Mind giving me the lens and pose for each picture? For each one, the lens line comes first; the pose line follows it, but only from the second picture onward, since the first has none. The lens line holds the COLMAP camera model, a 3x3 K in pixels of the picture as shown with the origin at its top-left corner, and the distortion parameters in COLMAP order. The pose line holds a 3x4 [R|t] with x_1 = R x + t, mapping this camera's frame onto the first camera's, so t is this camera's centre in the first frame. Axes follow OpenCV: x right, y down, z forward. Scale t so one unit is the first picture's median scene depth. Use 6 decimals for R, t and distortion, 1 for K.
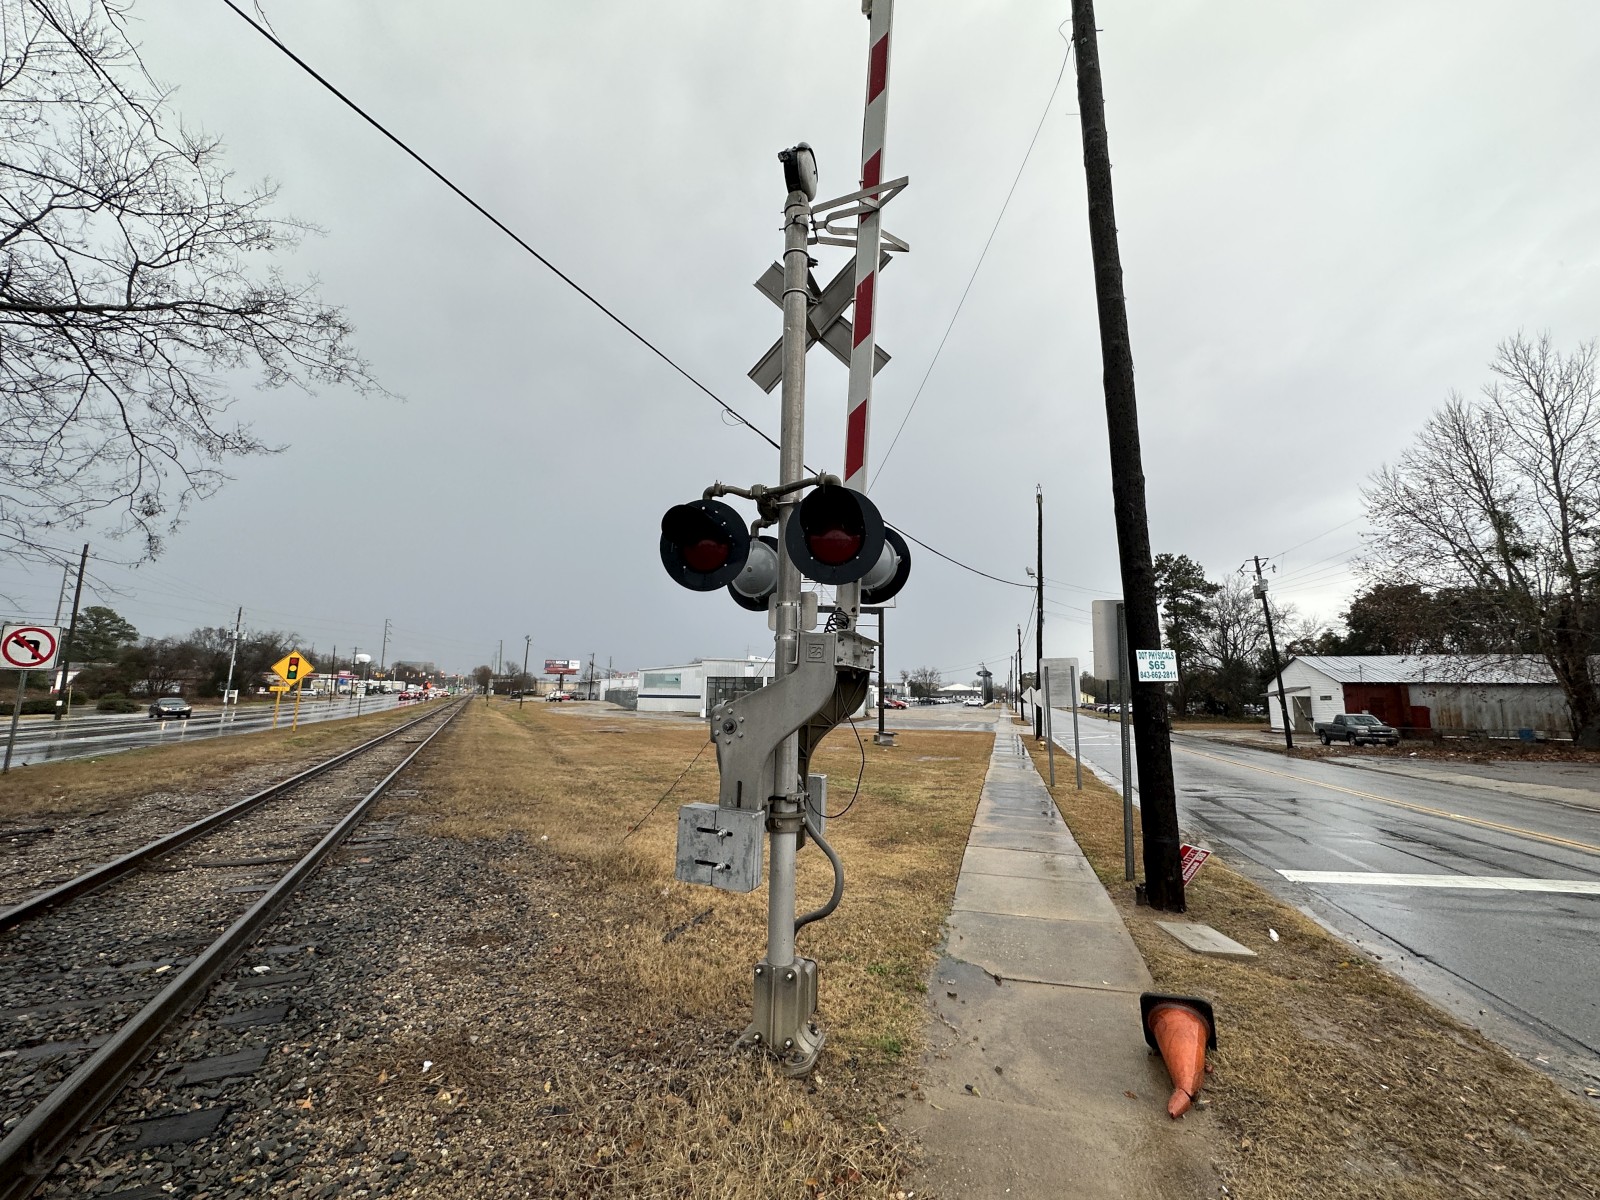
lens RADIAL K [[646.4, 0, 799.1], [0, 646.4, 601.9], [0, 0, 1]] dist [0.000314, 0.000341]
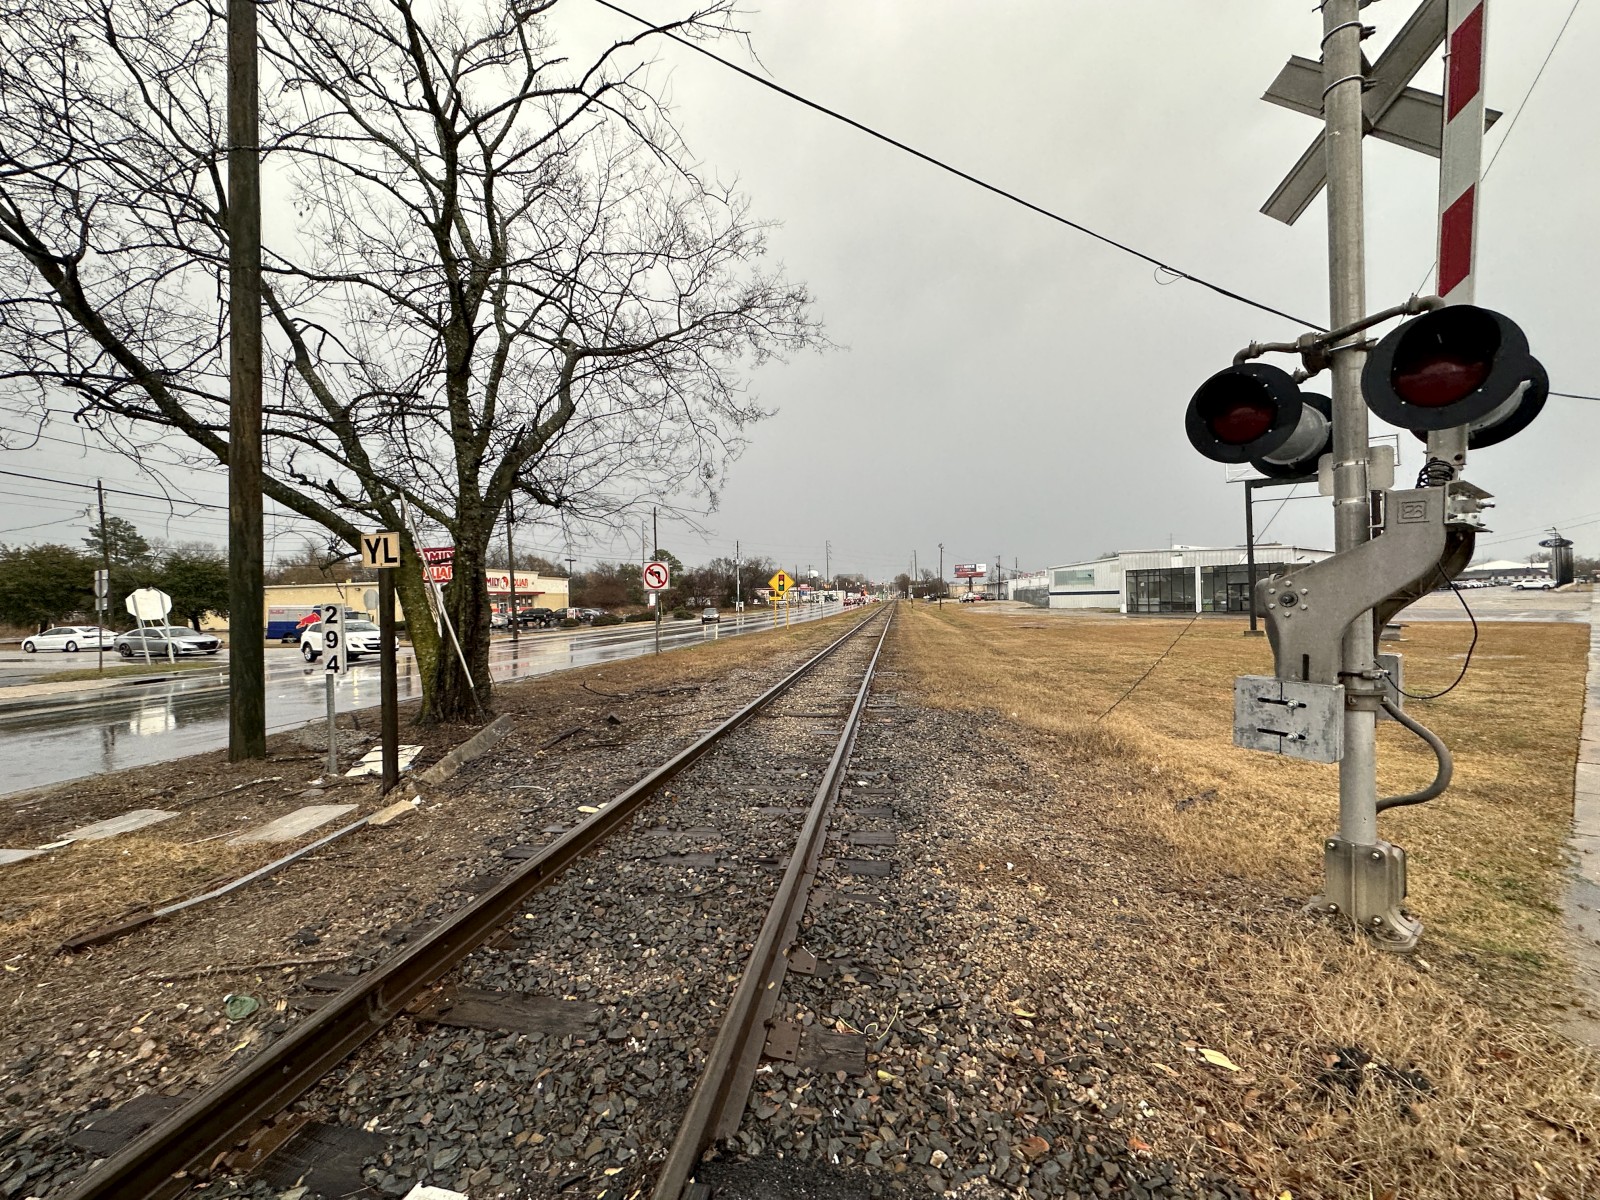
lens RADIAL K [[627.7, 0, 802.9], [0, 627.7, 597.4], [0, 0, 1]] dist [0.001457, 0.000066]
pose [[0.832200, -0.039185, -0.553090, -0.105255], [0.117330, 0.987356, 0.106589, 0.002882], [0.541920, -0.153597, 0.826275, -0.091696]]
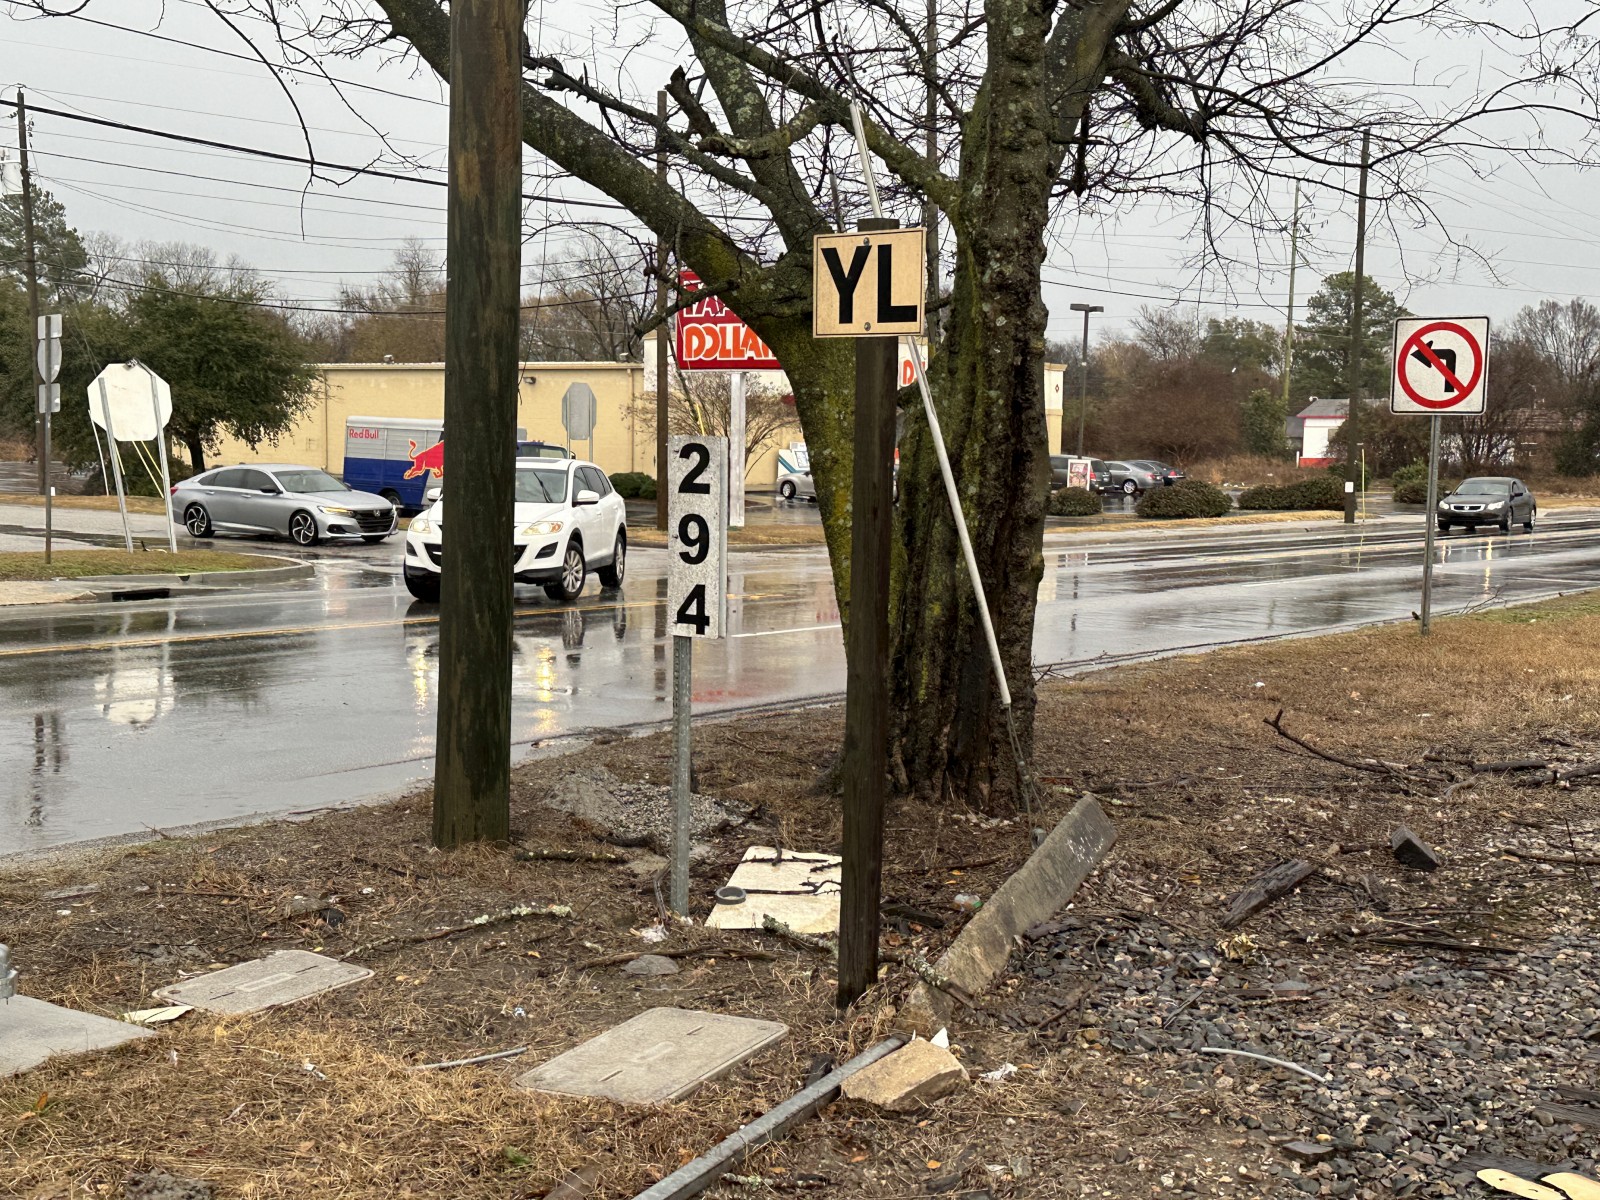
lens RADIAL K [[1983.2, 0, 800.0], [0, 1983.2, 600.0], [0, 0, 1]] dist [0.125349, -0.032625]
pose [[0.513873, 0.062498, -0.855587, -0.304660], [0.113311, 0.983660, 0.139909, -0.026559], [0.850350, -0.168842, 0.498394, -0.187590]]
